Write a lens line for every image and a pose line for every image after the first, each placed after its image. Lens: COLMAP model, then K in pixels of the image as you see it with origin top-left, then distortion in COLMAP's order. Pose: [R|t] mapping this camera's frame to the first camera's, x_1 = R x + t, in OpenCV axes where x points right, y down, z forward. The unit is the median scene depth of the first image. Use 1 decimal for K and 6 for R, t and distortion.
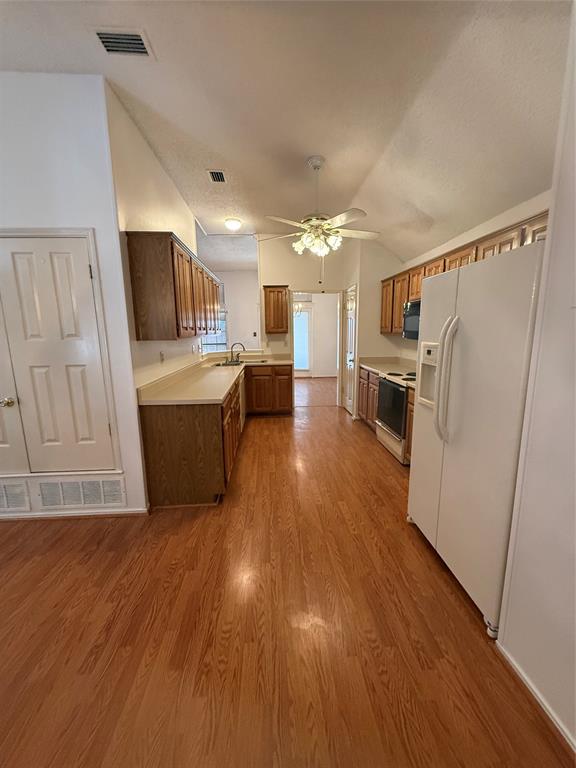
lens RADIAL K [[305.9, 0, 288.9], [0, 305.9, 382.8], [0, 0, 1]] dist [0.000433, 0.000048]
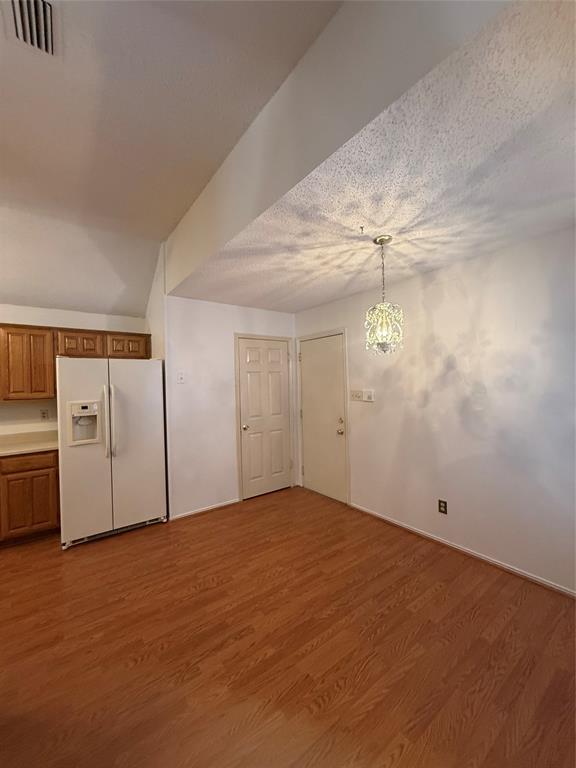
lens RADIAL K [[288.9, 0, 289.5], [0, 288.9, 387.0], [0, 0, 1]] dist [-0.000988, 0.000243]
pose [[-0.548178, 0.020336, 0.836114, -1.068074], [0.174088, 0.980582, 0.090287, -0.129962], [-0.818043, 0.195051, -0.541074, 0.766483]]
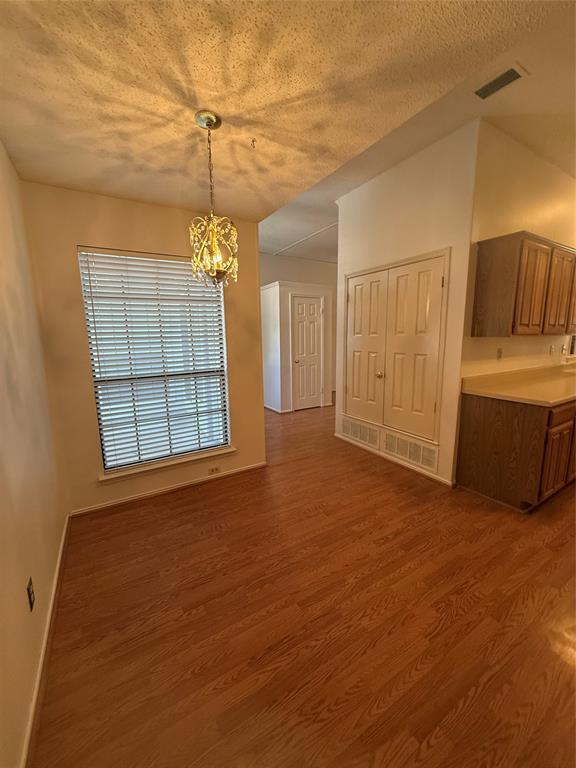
lens RADIAL K [[311.7, 0, 287.5], [0, 311.7, 383.2], [0, 0, 1]] dist [0.001061, 0.000043]
pose [[0.459814, 0.146311, -0.875879, 0.230091], [-0.145433, 0.985423, 0.088262, 0.029798], [0.876025, 0.086798, 0.474390, -0.134060]]
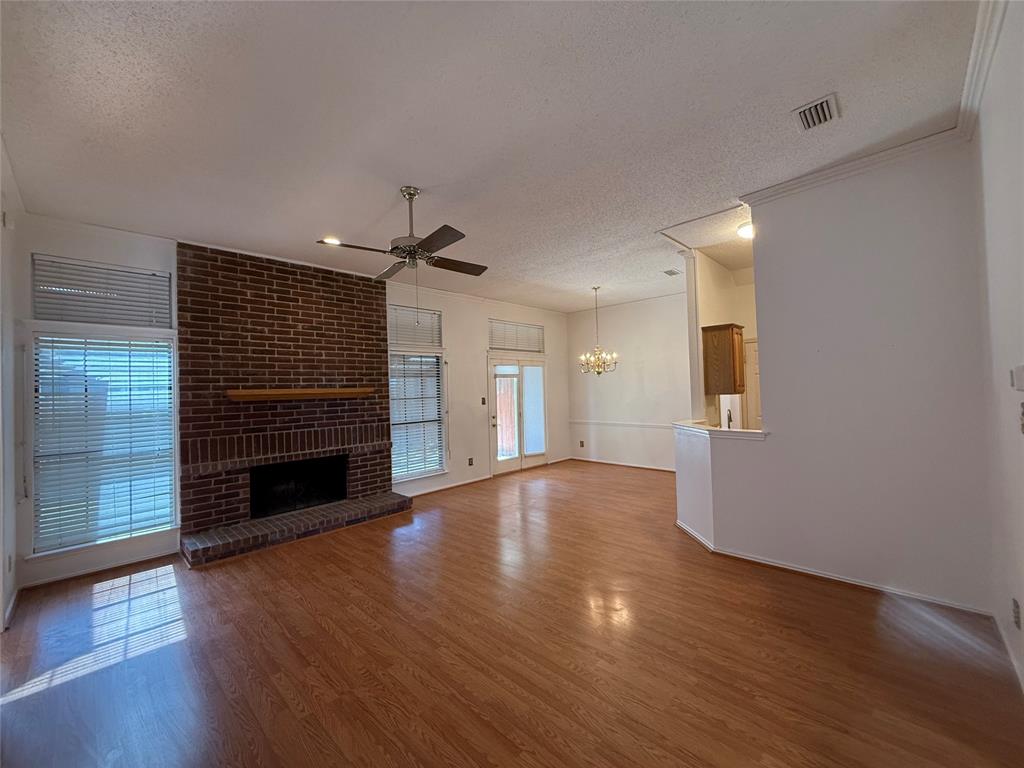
lens RADIAL K [[407.9, 0, 510.8], [0, 407.9, 383.3], [0, 0, 1]] dist [0.000433, 0.000048]
pose [[0.742155, 0.000636, 0.670228, -2.239769], [0.132412, 0.980151, -0.147552, -0.272957], [-0.657018, 0.198253, 0.727340, 1.505998]]
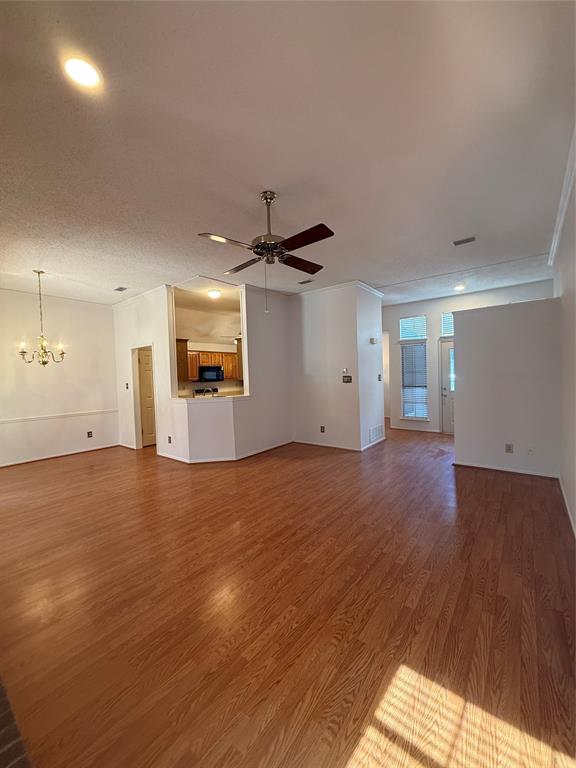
lens RADIAL K [[305.9, 0, 288.9], [0, 305.9, 382.8], [0, 0, 1]] dist [0.000433, 0.000048]
pose [[-0.744211, 0.013029, 0.667818, -2.413265], [0.147695, 0.978271, 0.145503, -0.591108], [-0.651411, 0.206918, -0.729964, 3.496709]]
